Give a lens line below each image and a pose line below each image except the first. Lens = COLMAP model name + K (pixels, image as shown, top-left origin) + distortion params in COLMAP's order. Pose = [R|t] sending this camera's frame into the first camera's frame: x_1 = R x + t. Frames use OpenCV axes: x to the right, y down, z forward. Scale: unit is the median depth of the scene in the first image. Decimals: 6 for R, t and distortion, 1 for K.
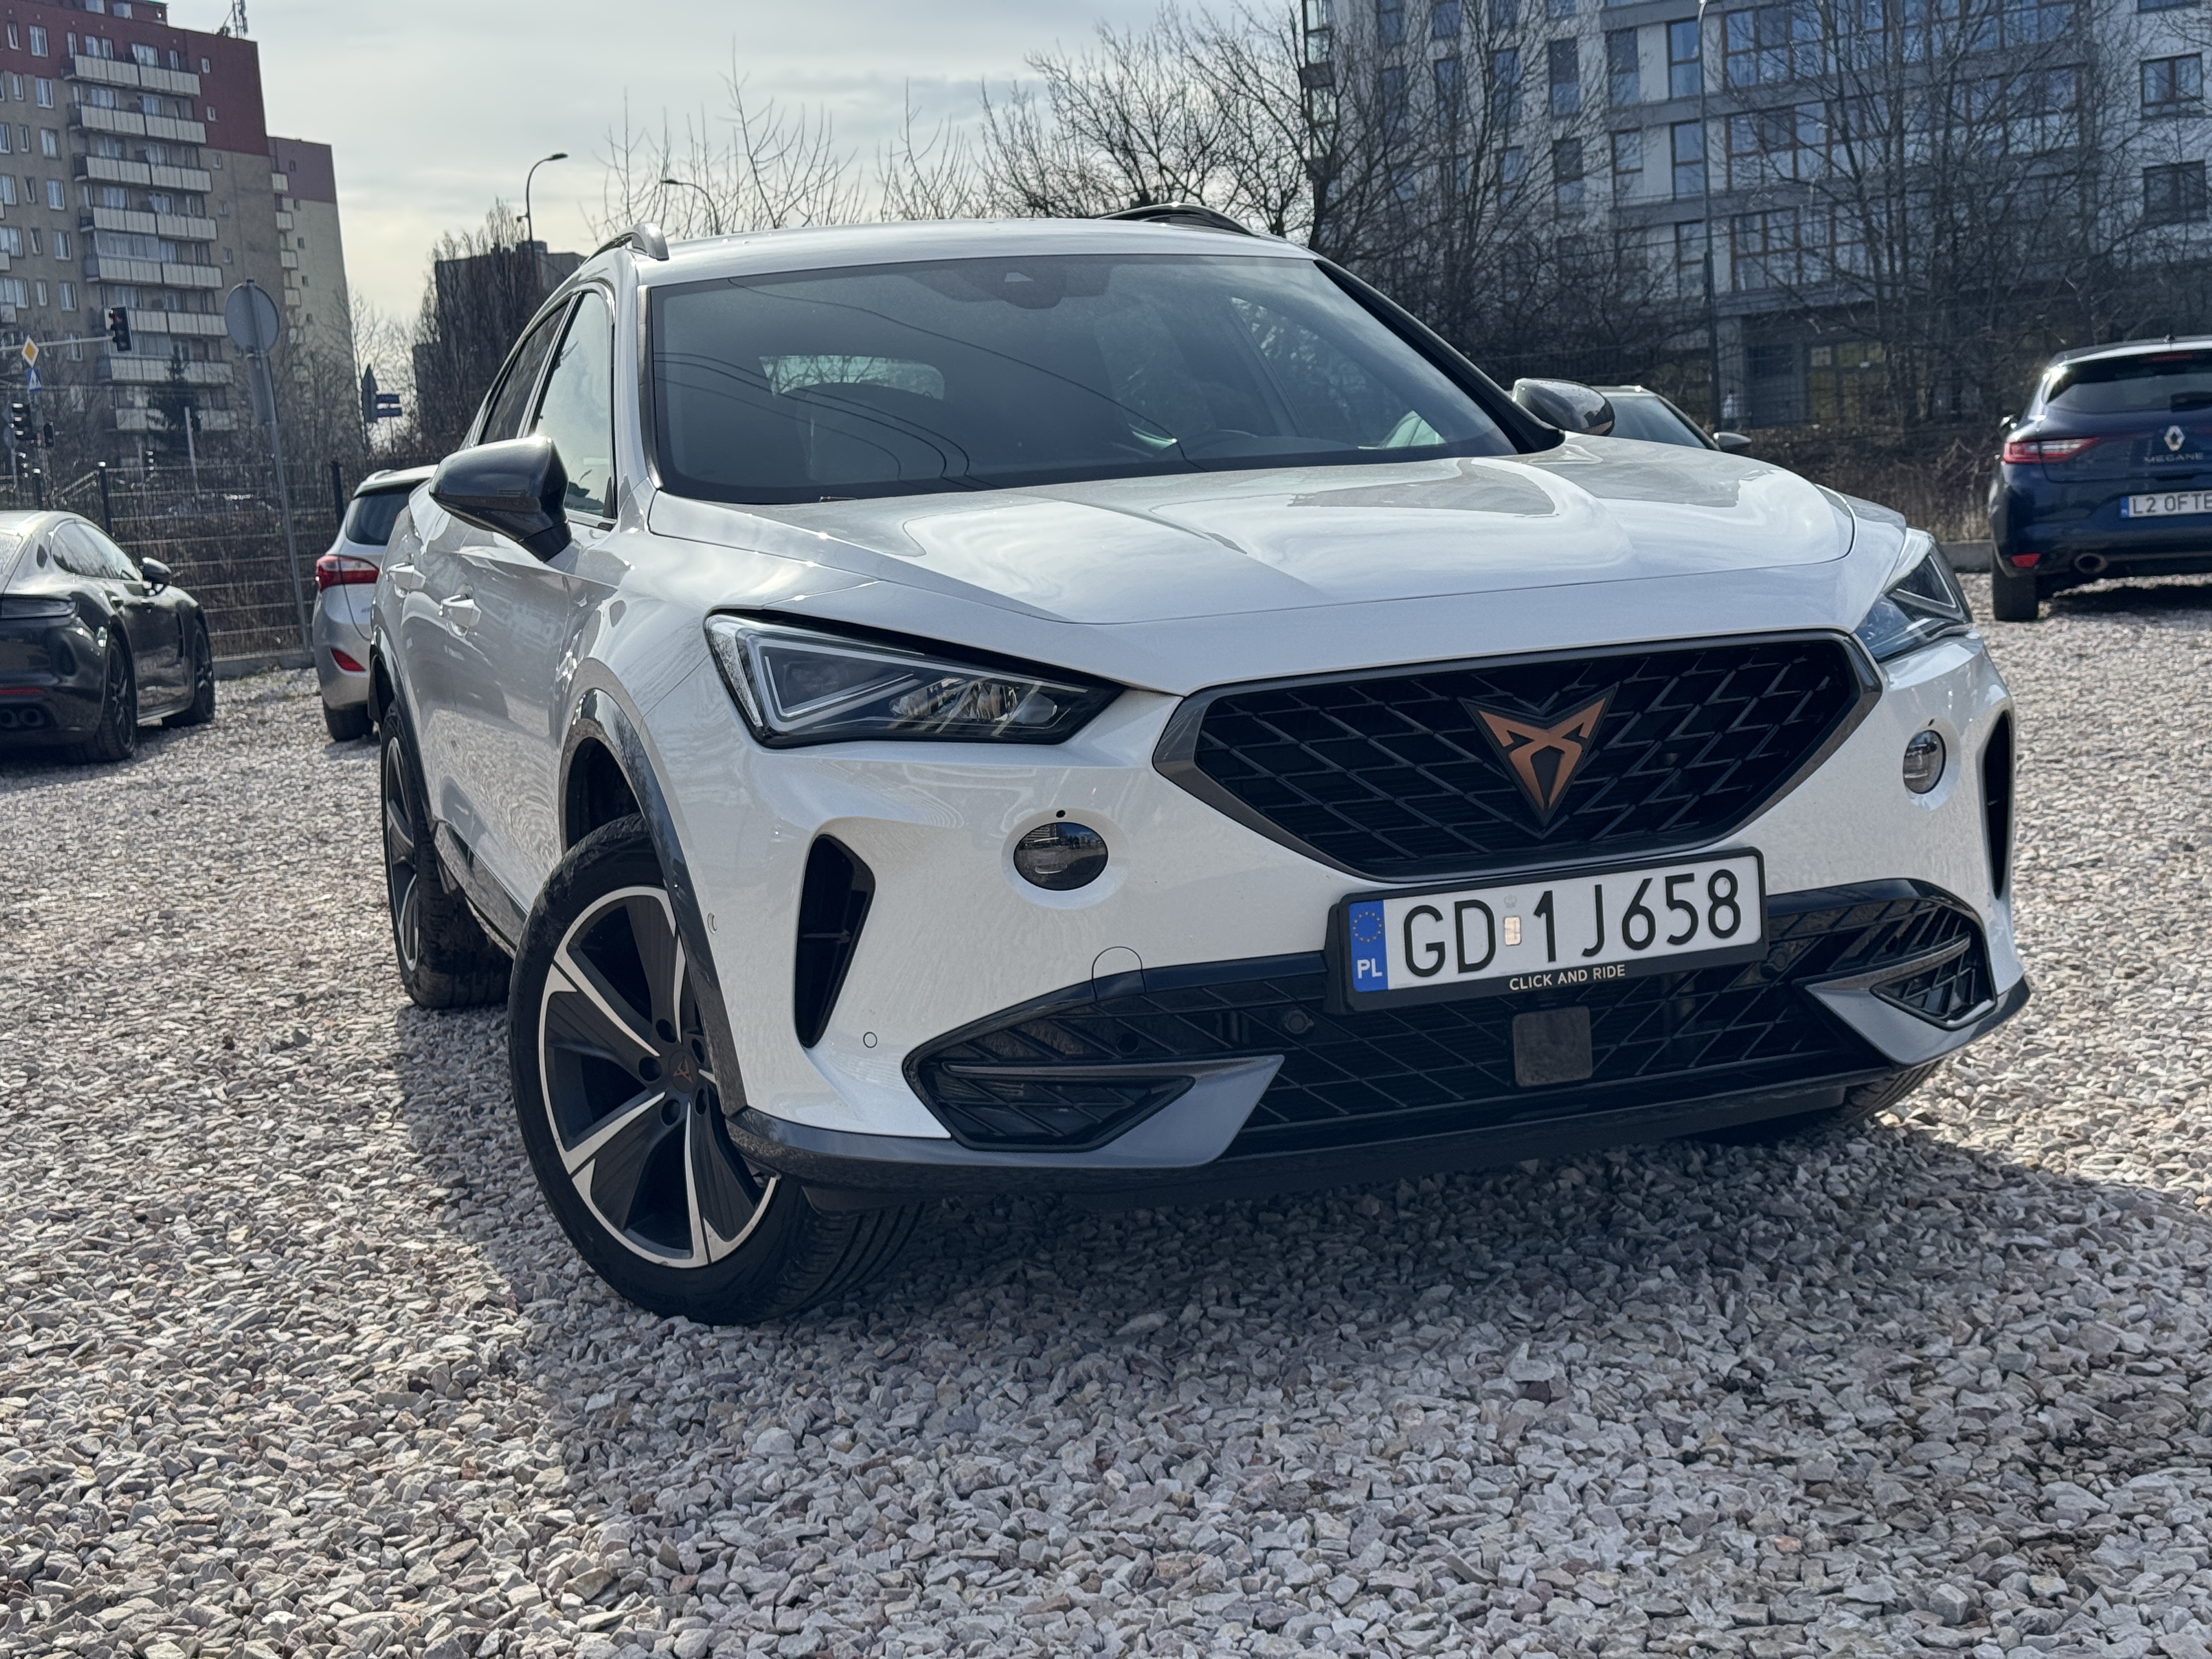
lens RADIAL K [[3059.1, 0, 1110.5], [0, 3059.1, 832.8], [0, 0, 1]] dist [0.120077, 0.000000]
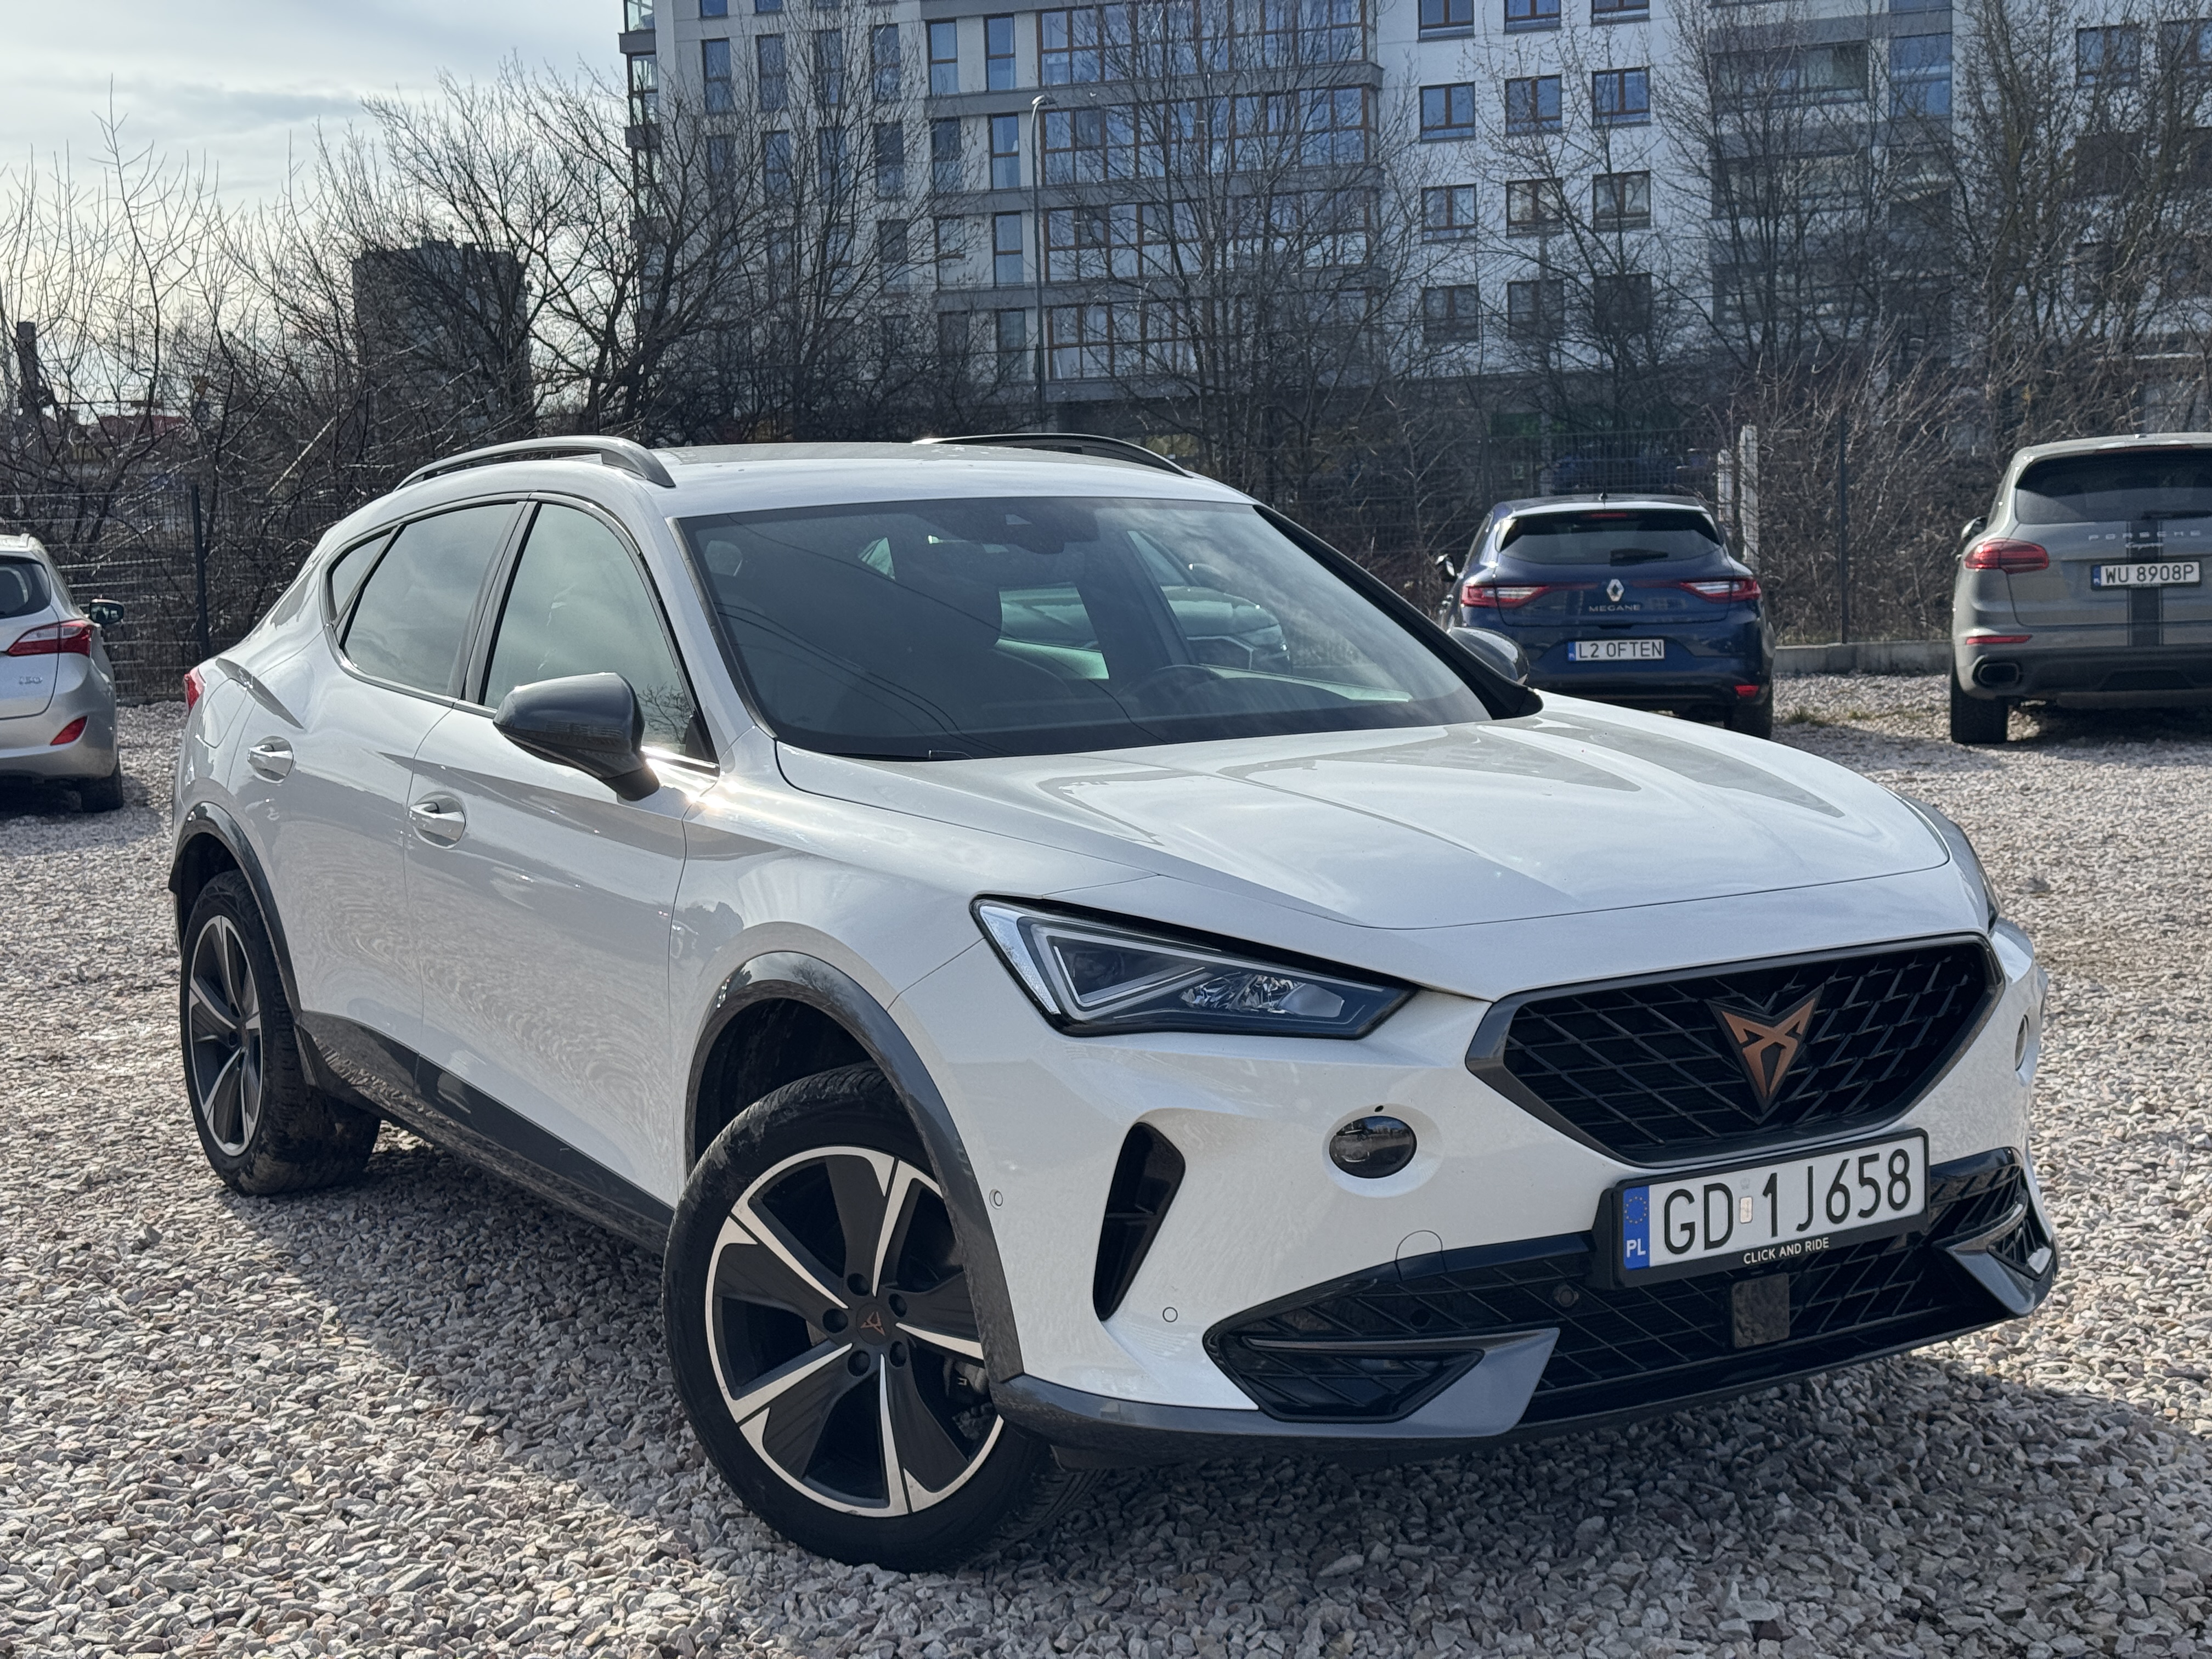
lens RADIAL K [[3059.1, 0, 1112.7], [0, 3059.1, 840.7], [0, 0, 1]] dist [0.120077, 0.000000]
pose [[0.972498, 0.017894, 0.232222, -0.324213], [-0.014152, 0.999742, -0.017769, -0.072162], [-0.232480, 0.013994, 0.972500, -0.027890]]
